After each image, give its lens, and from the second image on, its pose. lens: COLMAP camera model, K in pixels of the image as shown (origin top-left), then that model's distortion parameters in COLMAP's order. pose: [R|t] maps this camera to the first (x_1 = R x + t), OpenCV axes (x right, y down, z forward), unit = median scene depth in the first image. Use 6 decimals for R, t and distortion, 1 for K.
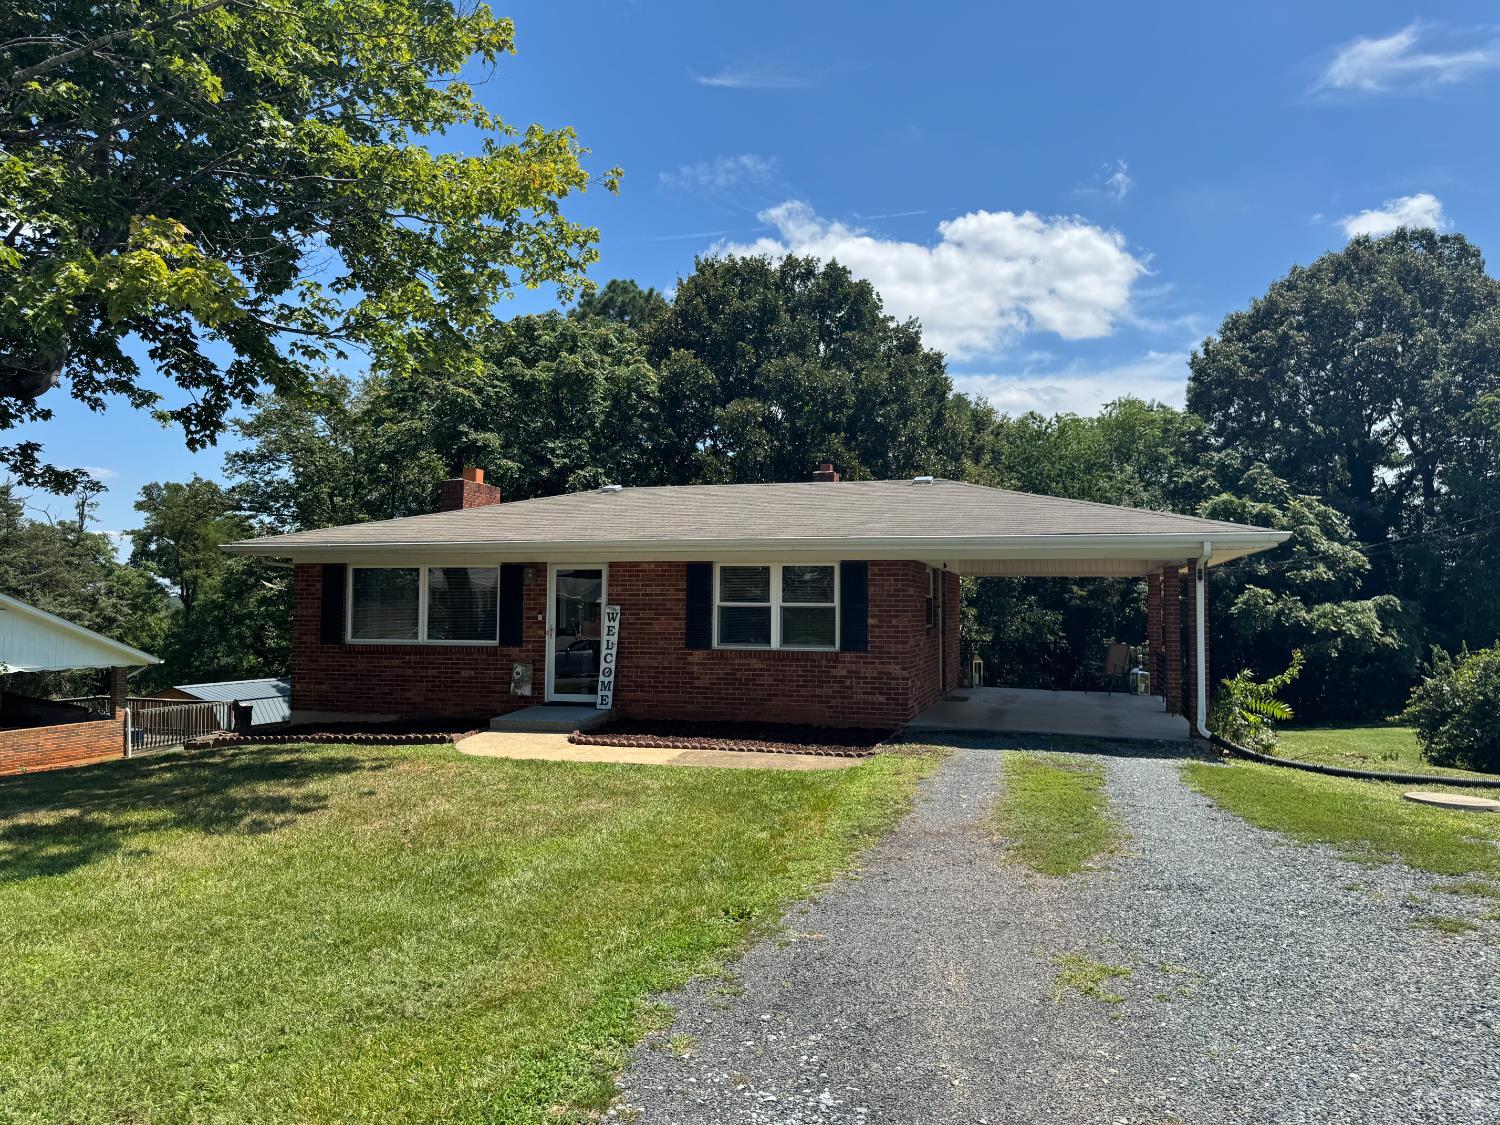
lens RADIAL K [[1086.1, 0, 750.0], [0, 1086.1, 562.5], [0, 0, 1]] dist [0.138105, -0.217635]
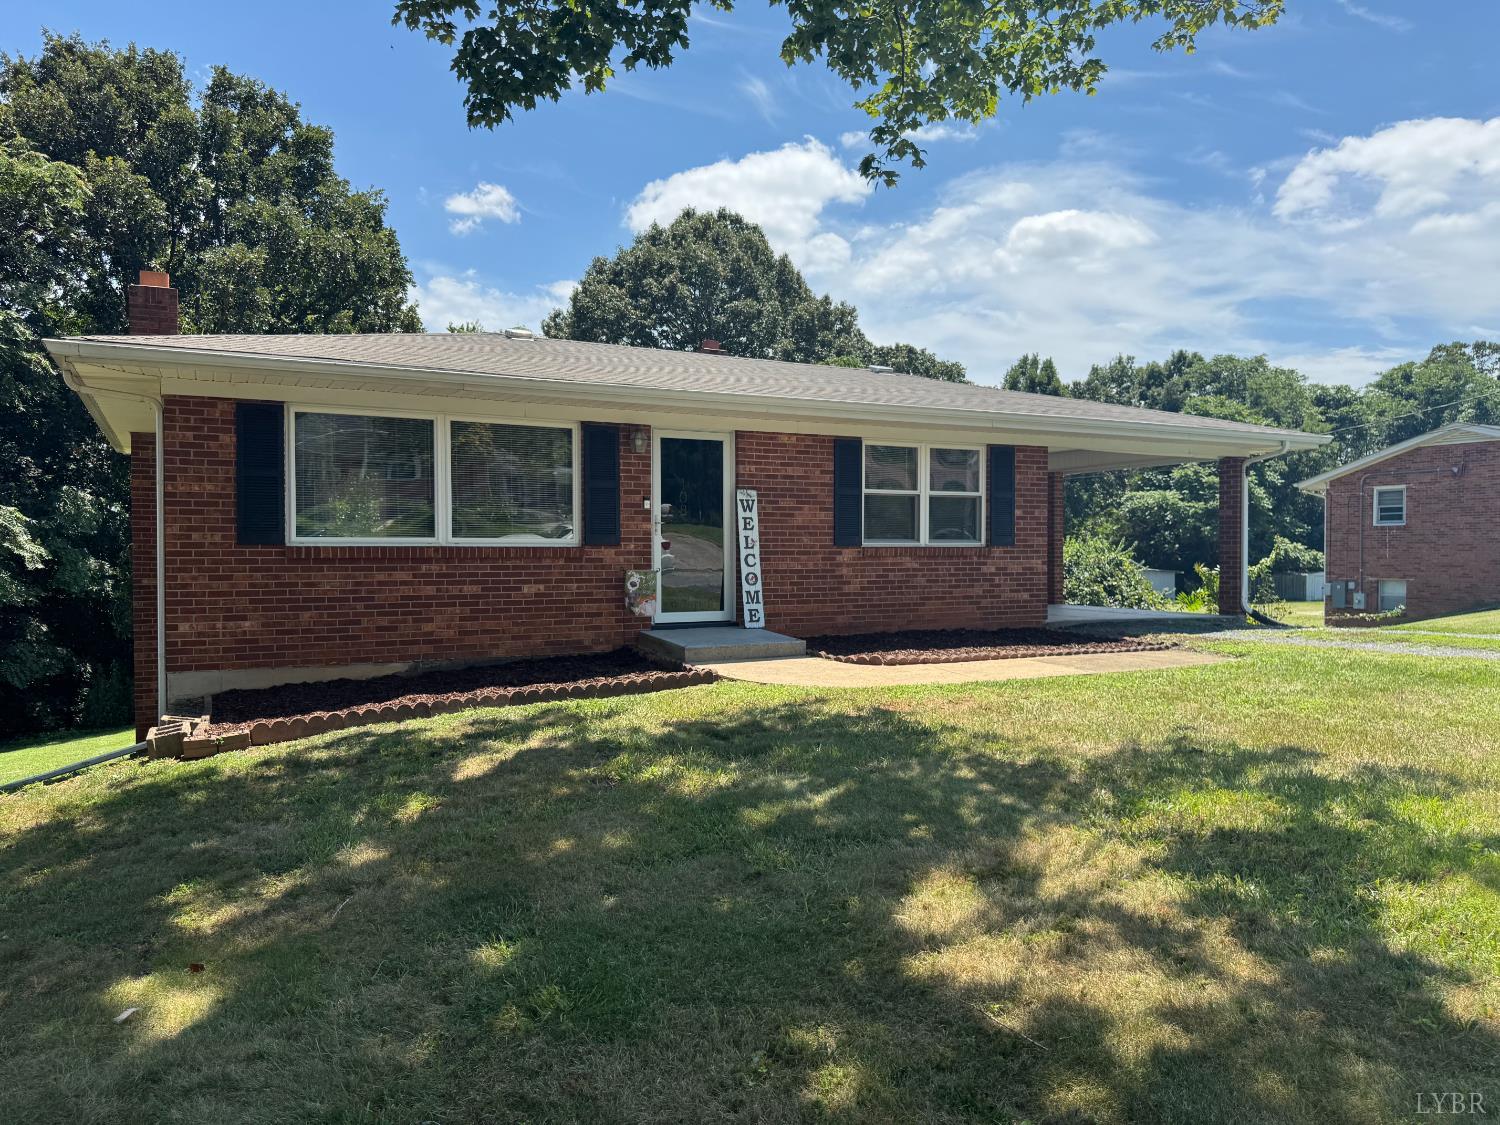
lens RADIAL K [[1086.1, 0, 750.0], [0, 1086.1, 562.5], [0, 0, 1]] dist [0.138105, -0.217635]
pose [[0.707628, -0.014780, 0.706431, -0.657924], [-0.021941, 0.998839, 0.042876, 0.057967], [-0.706245, -0.045840, 0.706482, 0.478373]]
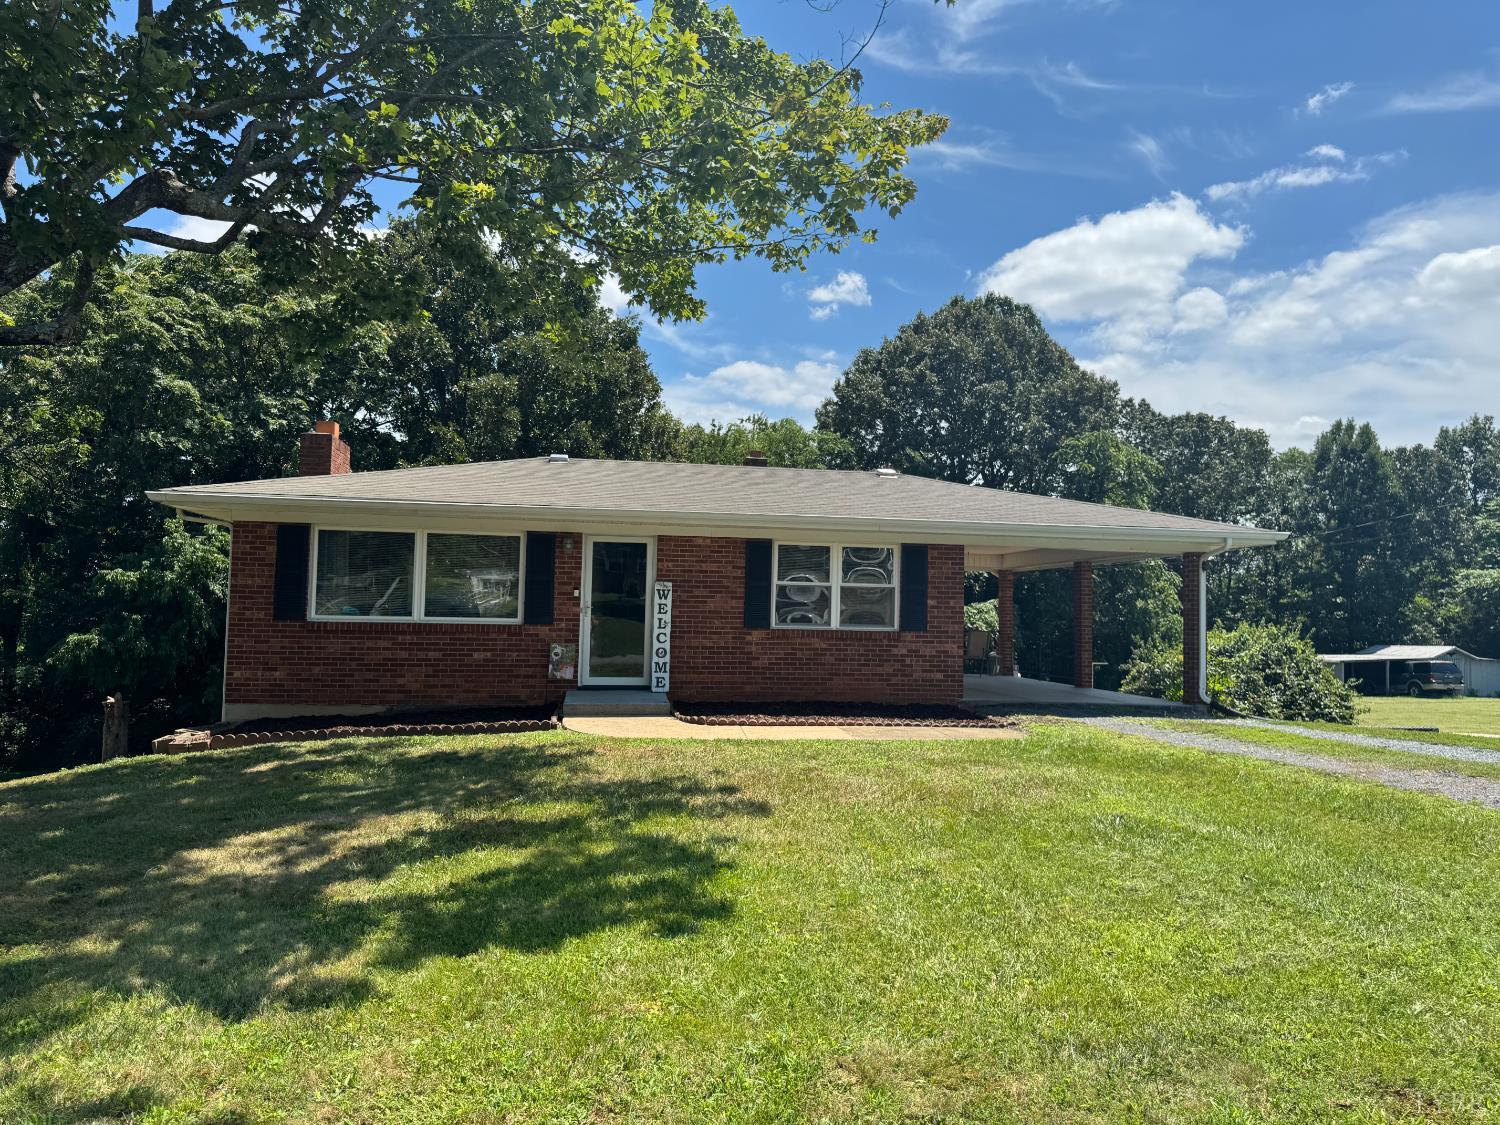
lens RADIAL K [[1086.1, 0, 750.0], [0, 1086.1, 562.5], [0, 0, 1]] dist [0.138105, -0.217635]
pose [[0.897956, 0.034207, 0.438755, -0.476994], [-0.032867, 0.999403, -0.010651, 0.030762], [-0.438857, -0.004857, 0.898544, 0.127012]]
